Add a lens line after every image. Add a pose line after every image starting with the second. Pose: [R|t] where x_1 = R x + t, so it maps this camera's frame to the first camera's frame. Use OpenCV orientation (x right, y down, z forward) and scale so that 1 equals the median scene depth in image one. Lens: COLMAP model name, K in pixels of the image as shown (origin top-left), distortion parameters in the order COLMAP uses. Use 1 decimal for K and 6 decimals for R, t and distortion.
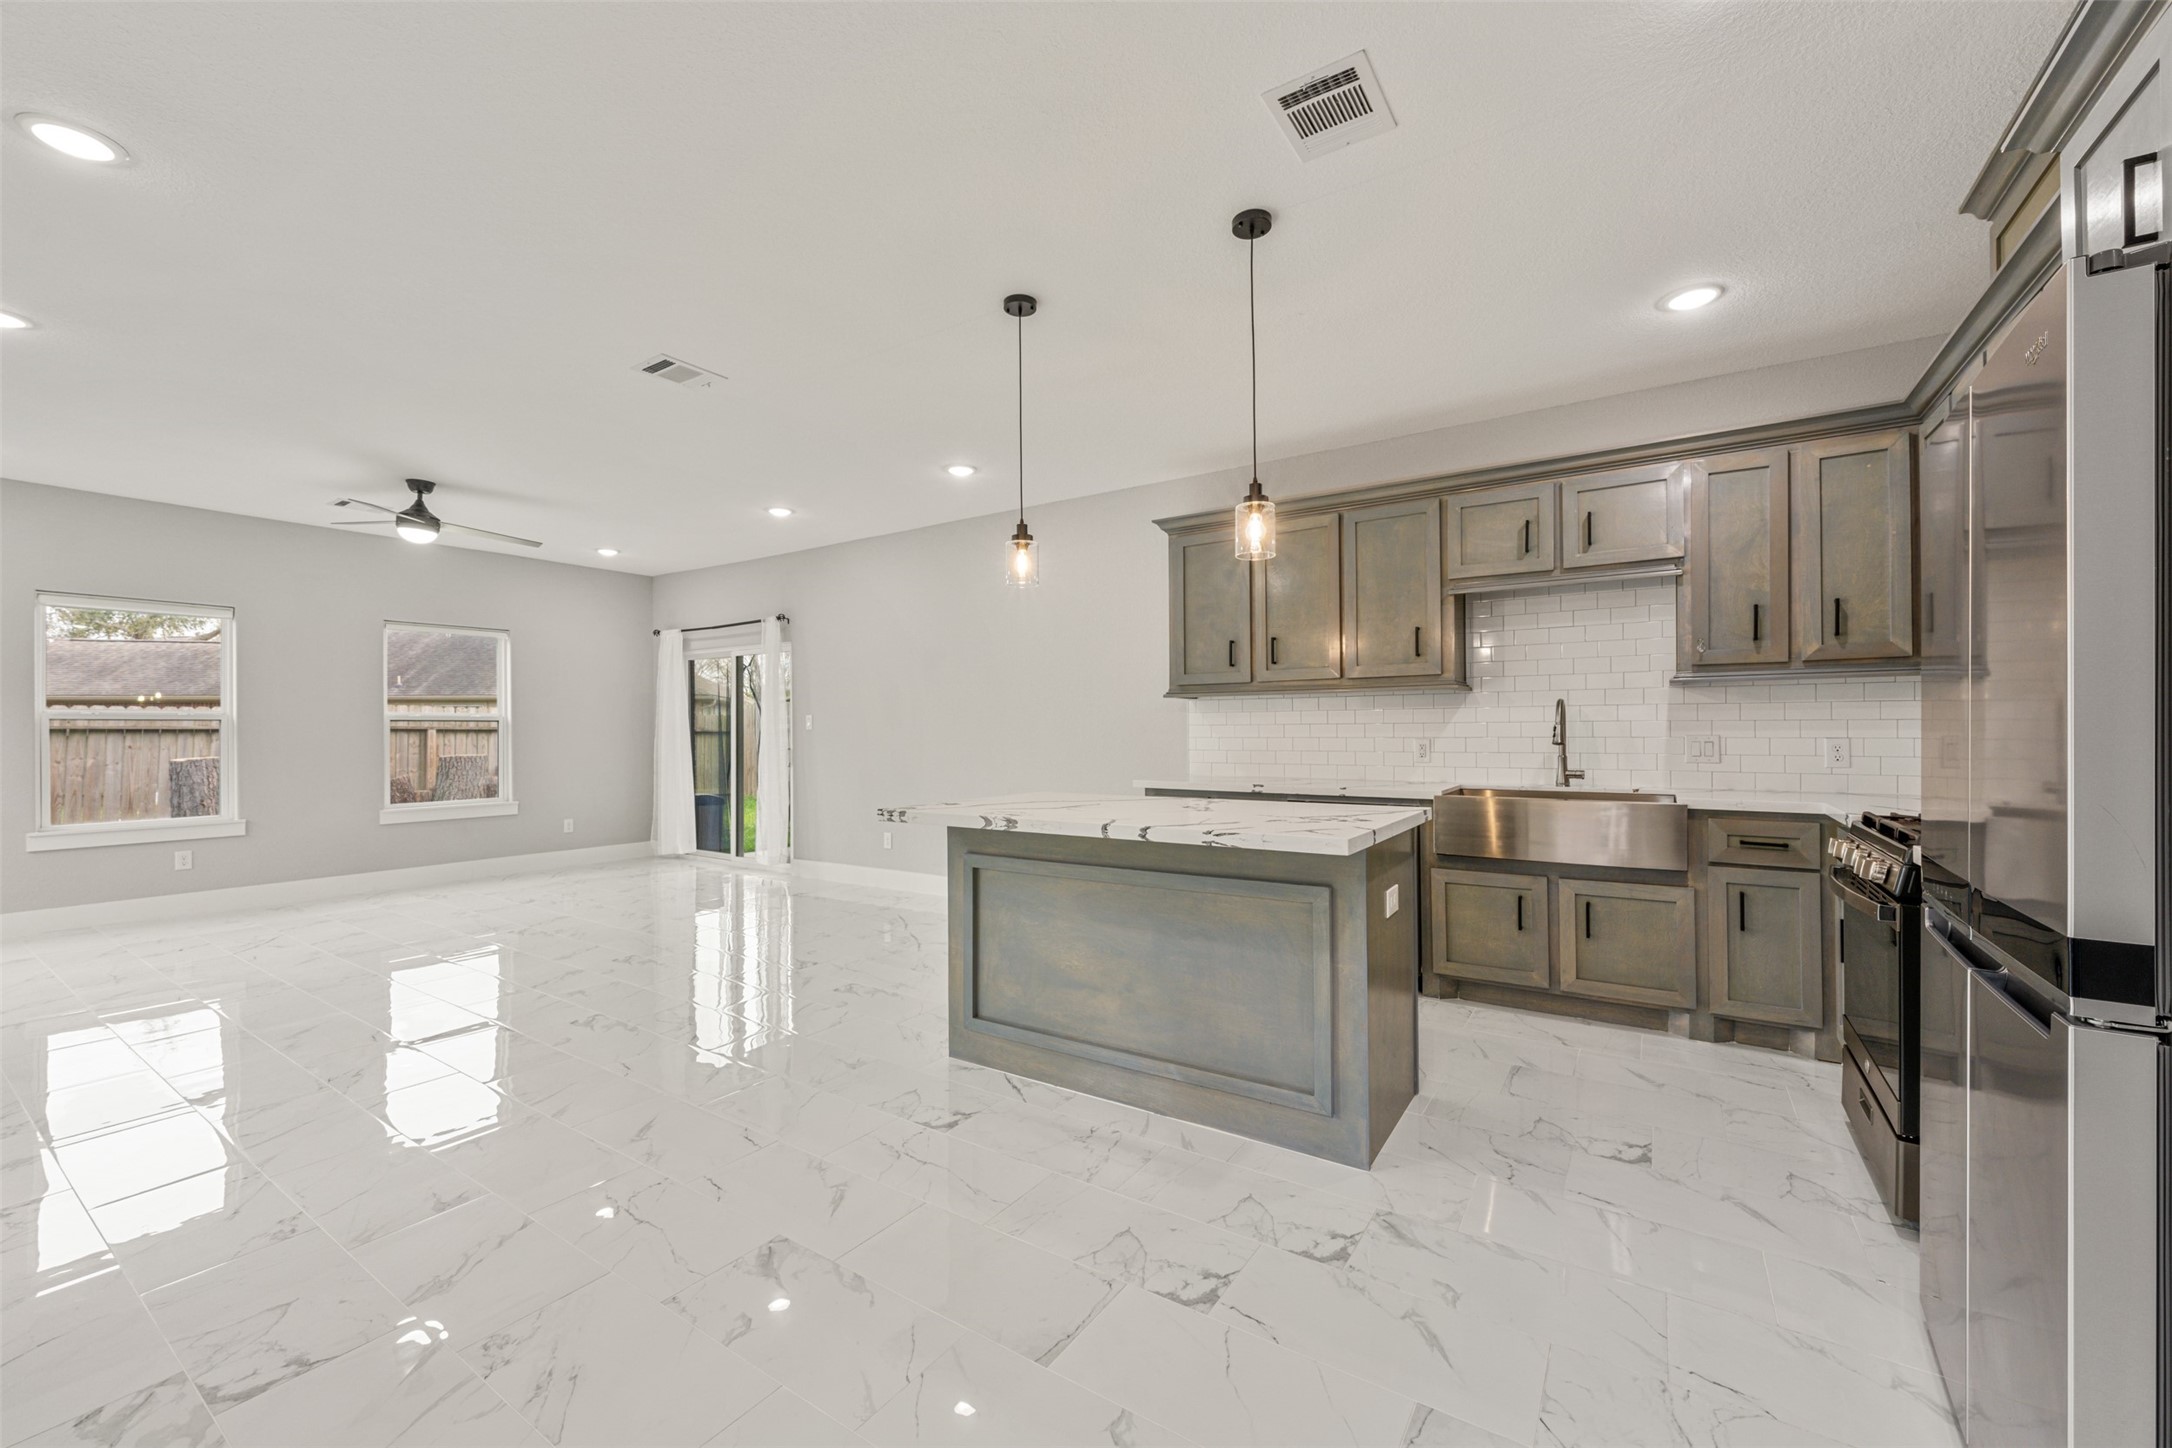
lens RADIAL K [[840.9, 0, 1078.7], [0, 840.9, 728.6], [0, 0, 1]] dist [-0.003314, 0.000511]
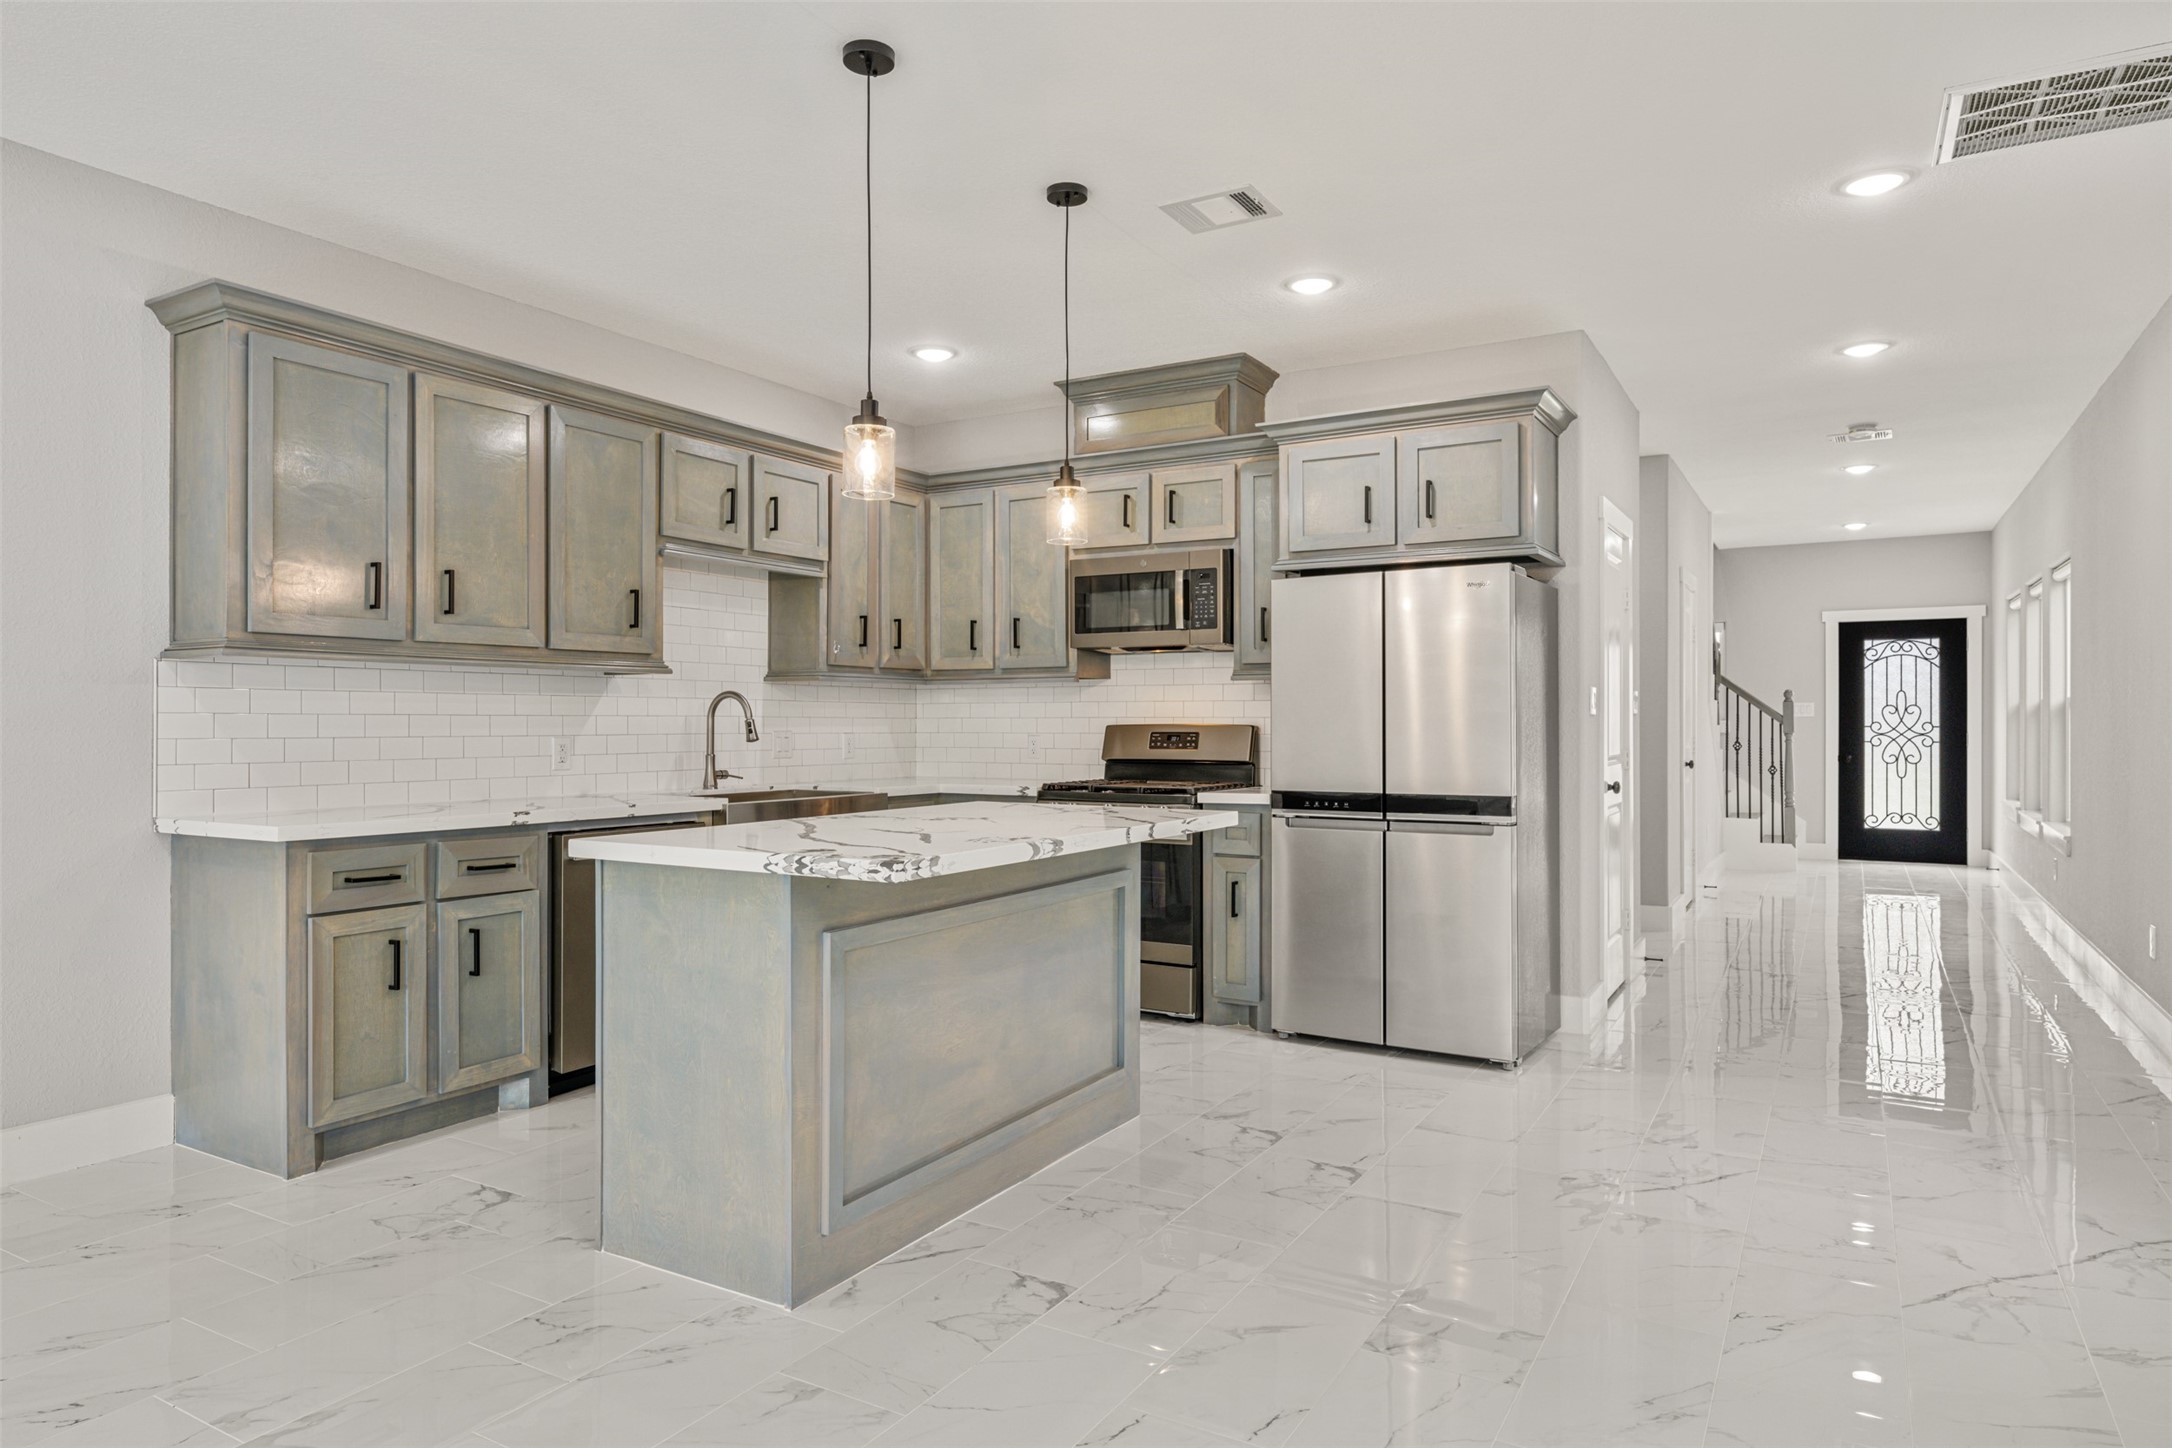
lens RADIAL K [[1278.7, 0, 1082.2], [0, 1278.7, 722.9], [0, 0, 1]] dist [0.000089, 0.003248]
pose [[-0.045263, 0.006480, 0.998954, -0.522237], [-0.002126, 0.999976, -0.006583, 0.004565], [-0.998973, -0.002422, -0.045248, 0.440491]]
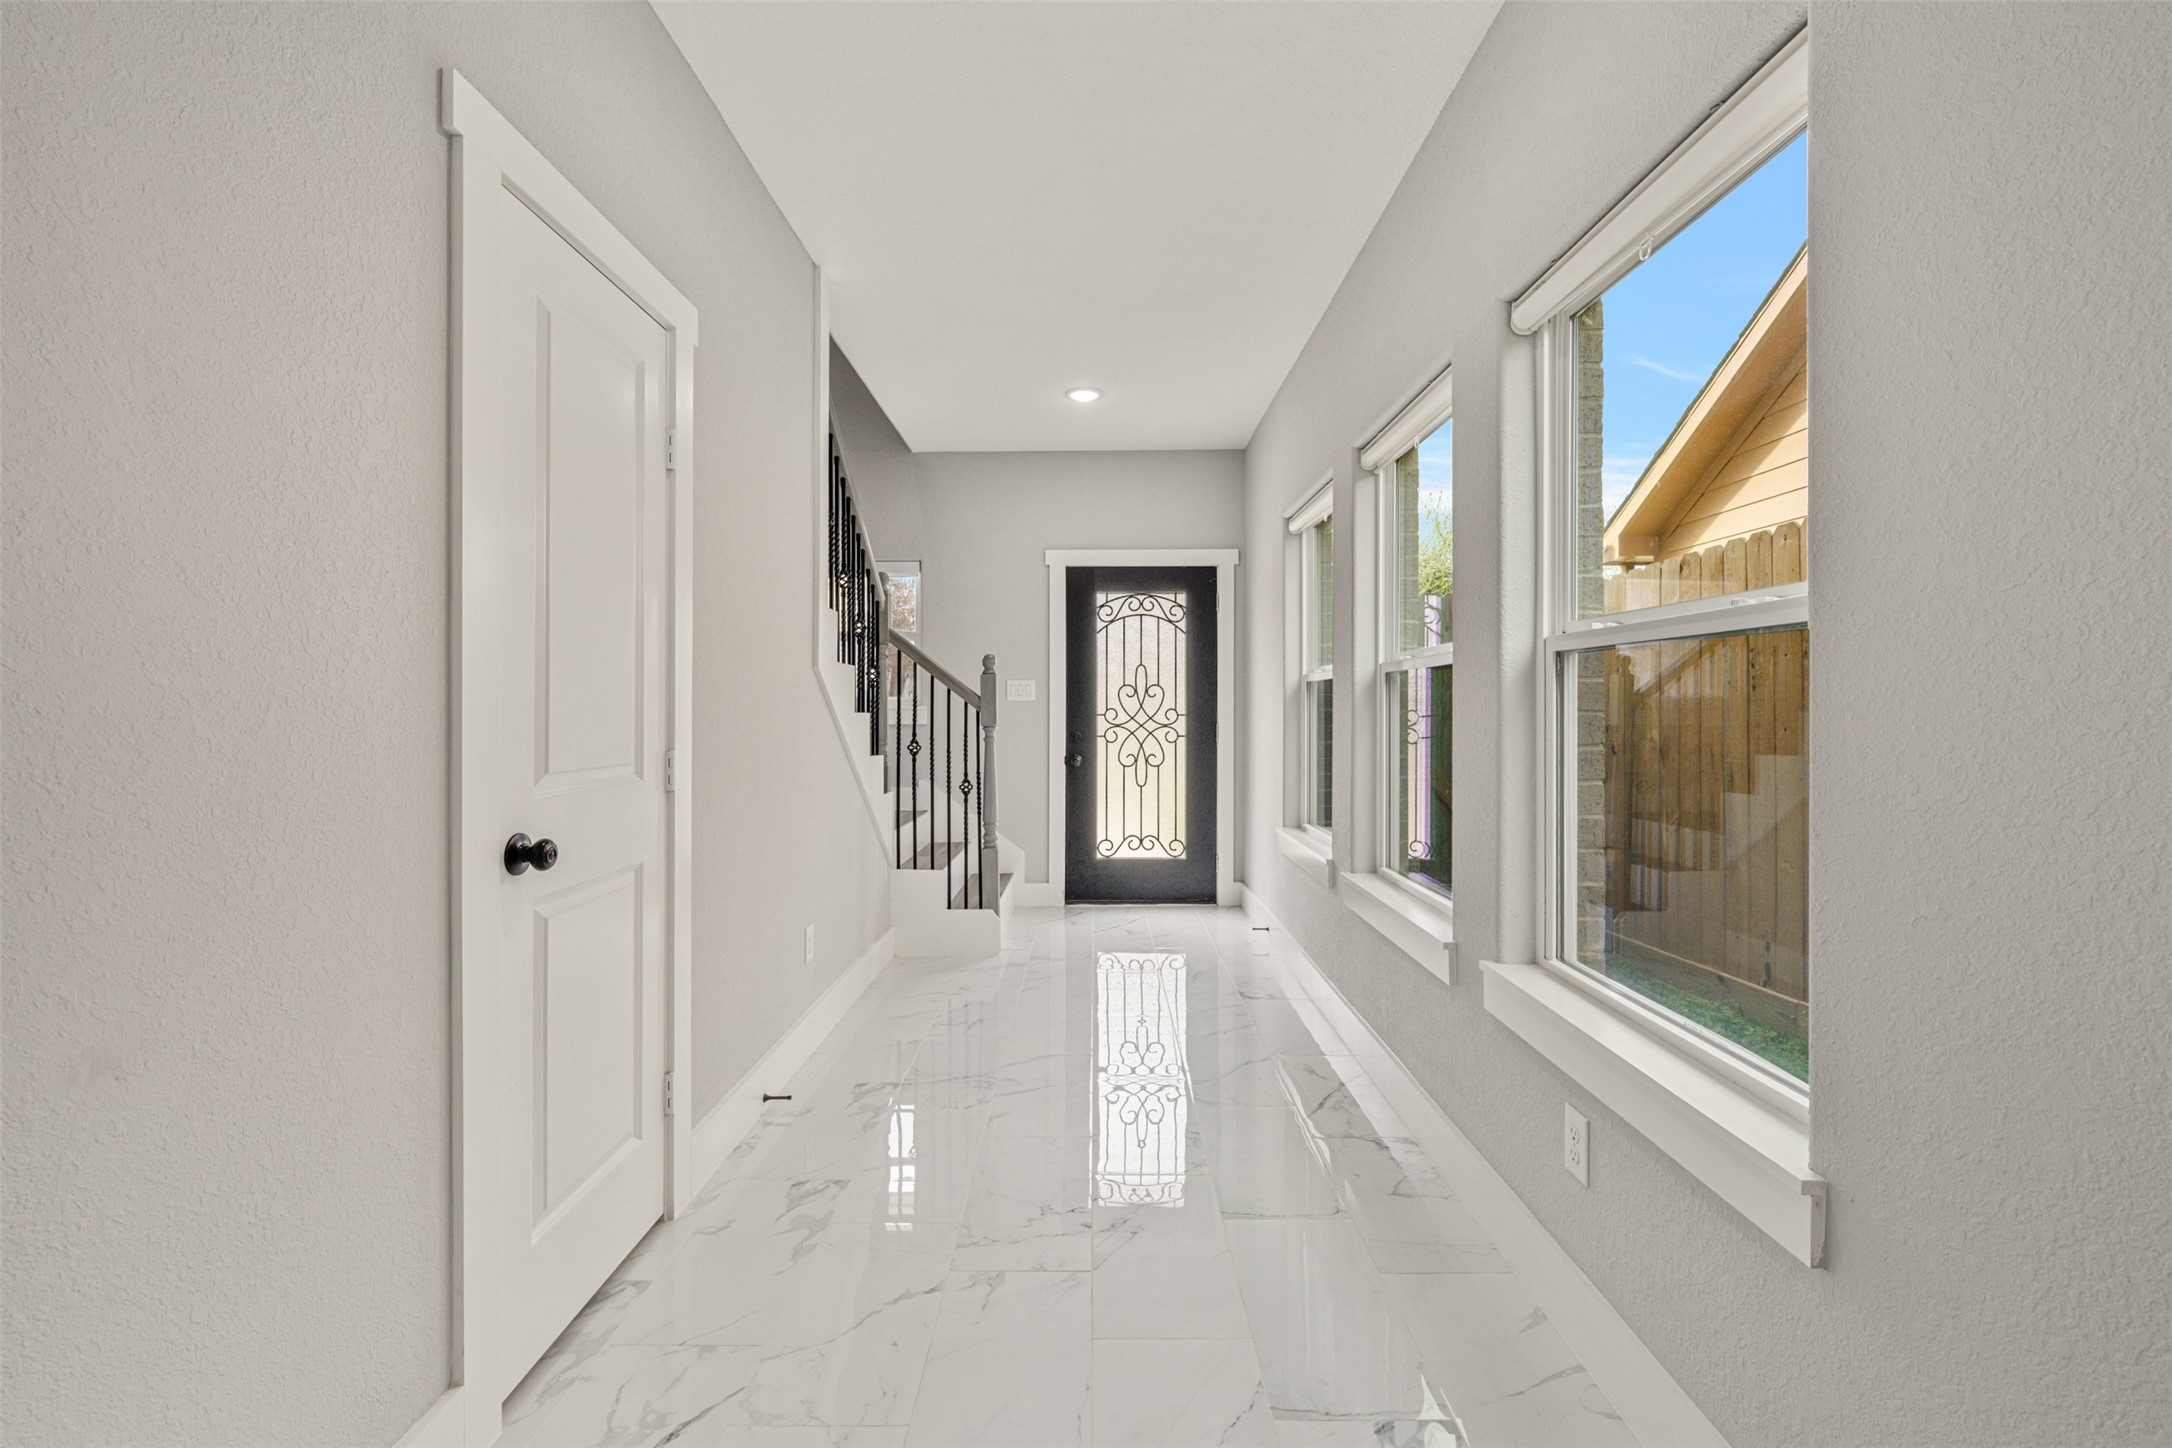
lens RADIAL K [[896.3, 0, 1089.7], [0, 896.3, 718.1], [0, 0, 1]] dist [-0.007886, -0.000840]
pose [[-0.545107, -0.002596, 0.838363, 0.452951], [-0.000202, 0.999996, 0.002965, -0.003619], [-0.838367, 0.001447, -0.545105, -0.227898]]
